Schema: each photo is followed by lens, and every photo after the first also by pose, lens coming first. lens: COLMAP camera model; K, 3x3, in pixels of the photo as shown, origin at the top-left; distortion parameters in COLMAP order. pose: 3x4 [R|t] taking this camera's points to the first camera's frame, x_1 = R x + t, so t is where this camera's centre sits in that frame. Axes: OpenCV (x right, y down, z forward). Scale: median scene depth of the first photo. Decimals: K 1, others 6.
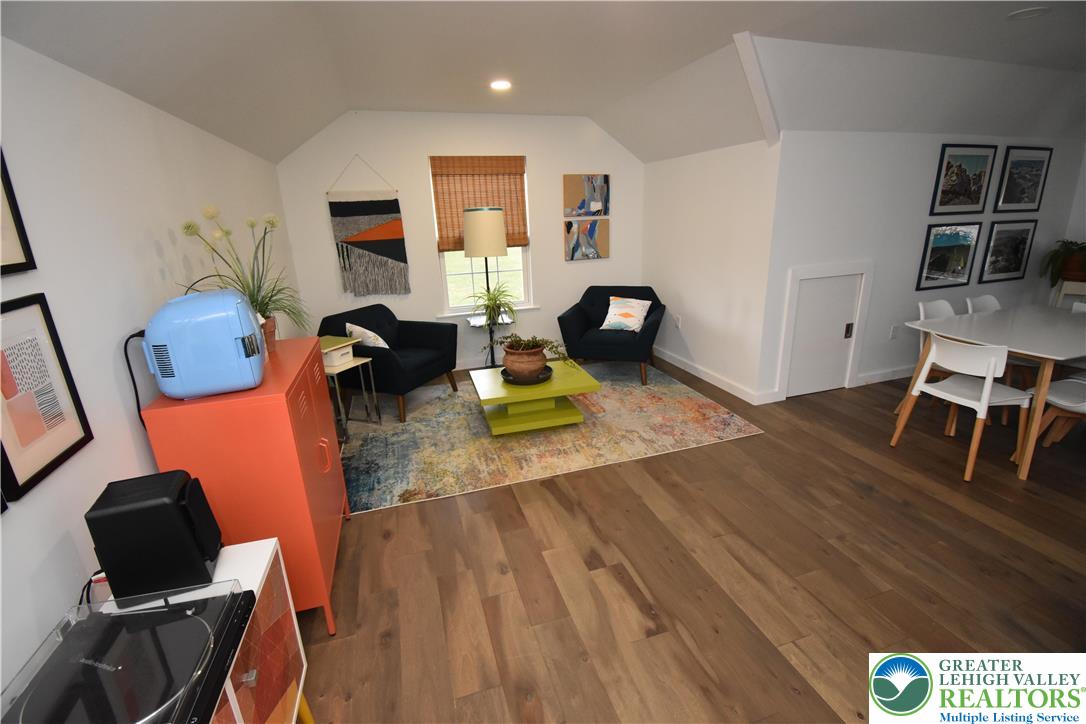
lens RADIAL K [[482.9, 0, 543.9], [0, 482.9, 364.1], [0, 0, 1]] dist [0.007135, -0.018706]
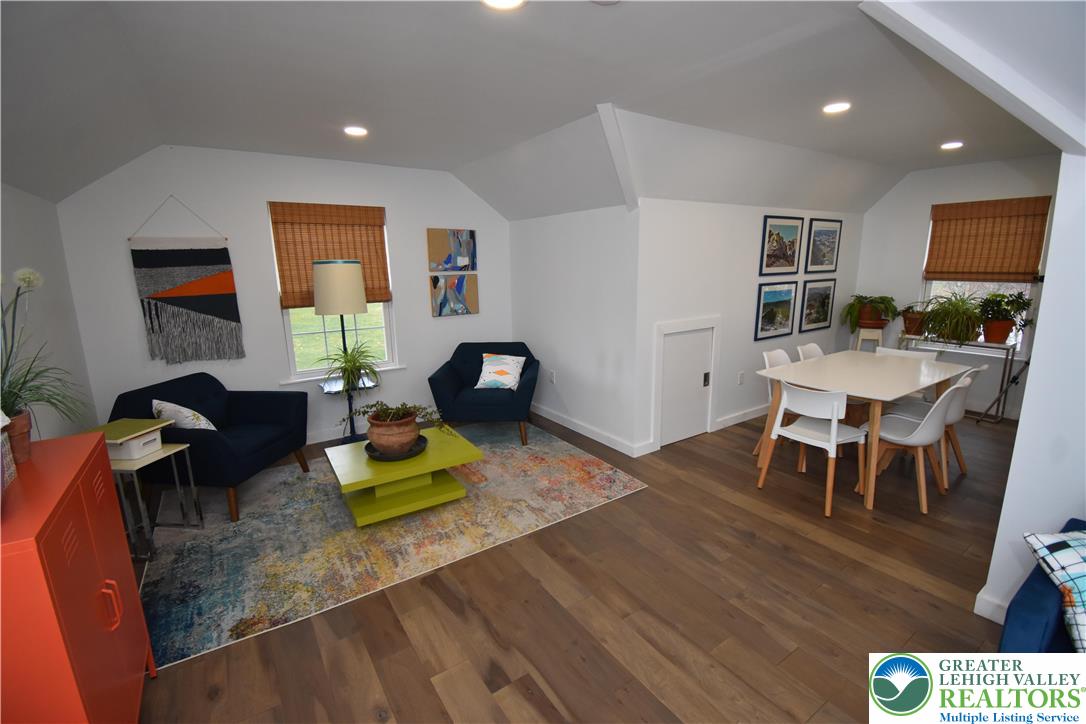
lens RADIAL K [[482.9, 0, 549.5], [0, 482.9, 361.4], [0, 0, 1]] dist [0.007135, -0.018706]
pose [[0.956745, -0.036646, 0.288611, -0.017832], [0.067300, 0.993005, -0.097016, -0.030750], [-0.283037, 0.112243, 0.952518, 0.073287]]
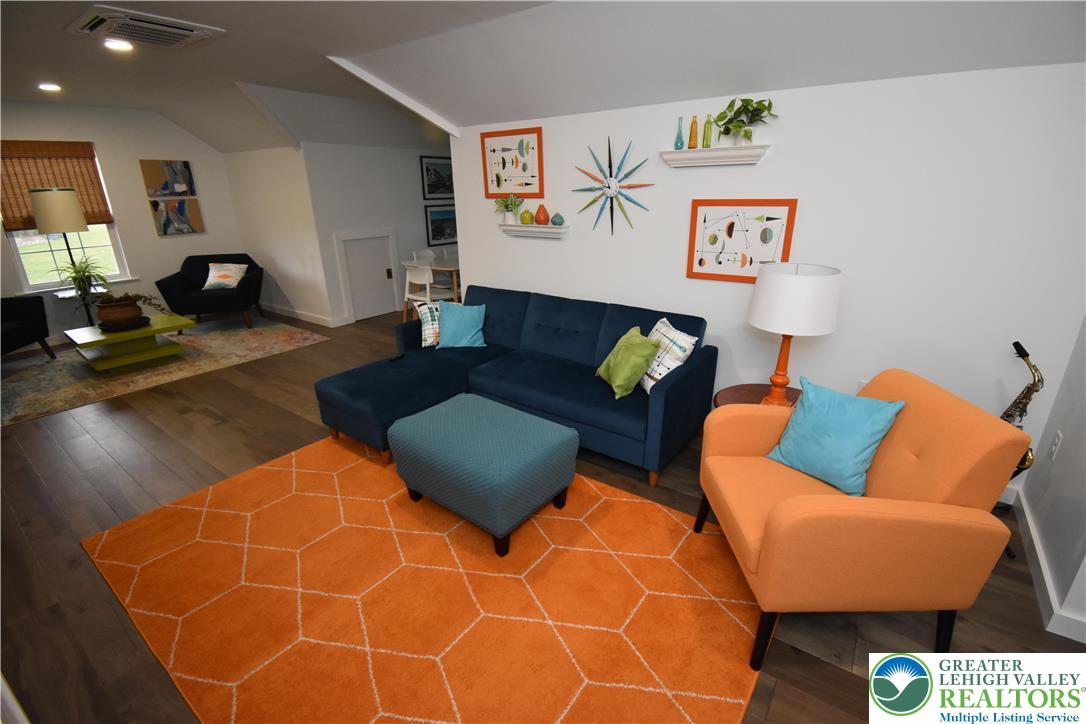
lens RADIAL K [[482.9, 0, 556.9], [0, 482.9, 363.4], [0, 0, 1]] dist [0.007135, -0.018706]
pose [[0.794164, -0.174898, 0.581991, 0.112103], [0.159194, 0.984120, 0.078513, 0.202289], [-0.586481, 0.030297, 0.809396, -0.645314]]
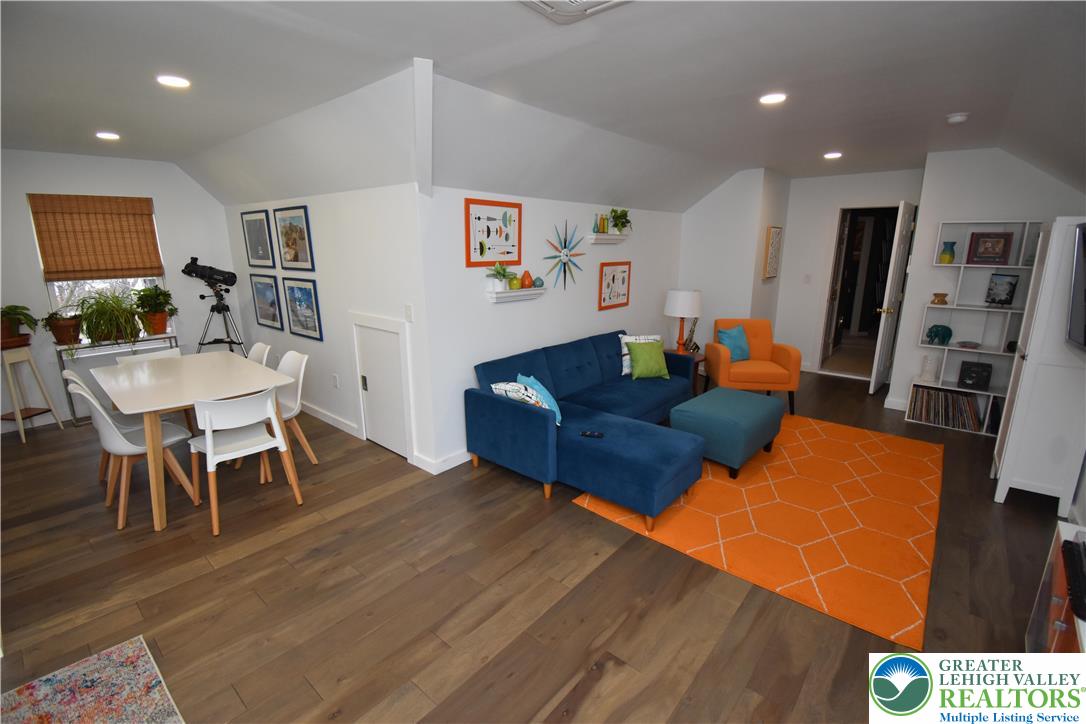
lens RADIAL K [[482.9, 0, 541.6], [0, 482.9, 361.6], [0, 0, 1]] dist [0.007135, -0.018706]
pose [[-0.533813, -0.153861, 0.831487, -0.235819], [0.271167, 0.900229, 0.340670, -0.220013], [-0.800944, 0.407326, -0.438832, 0.691604]]
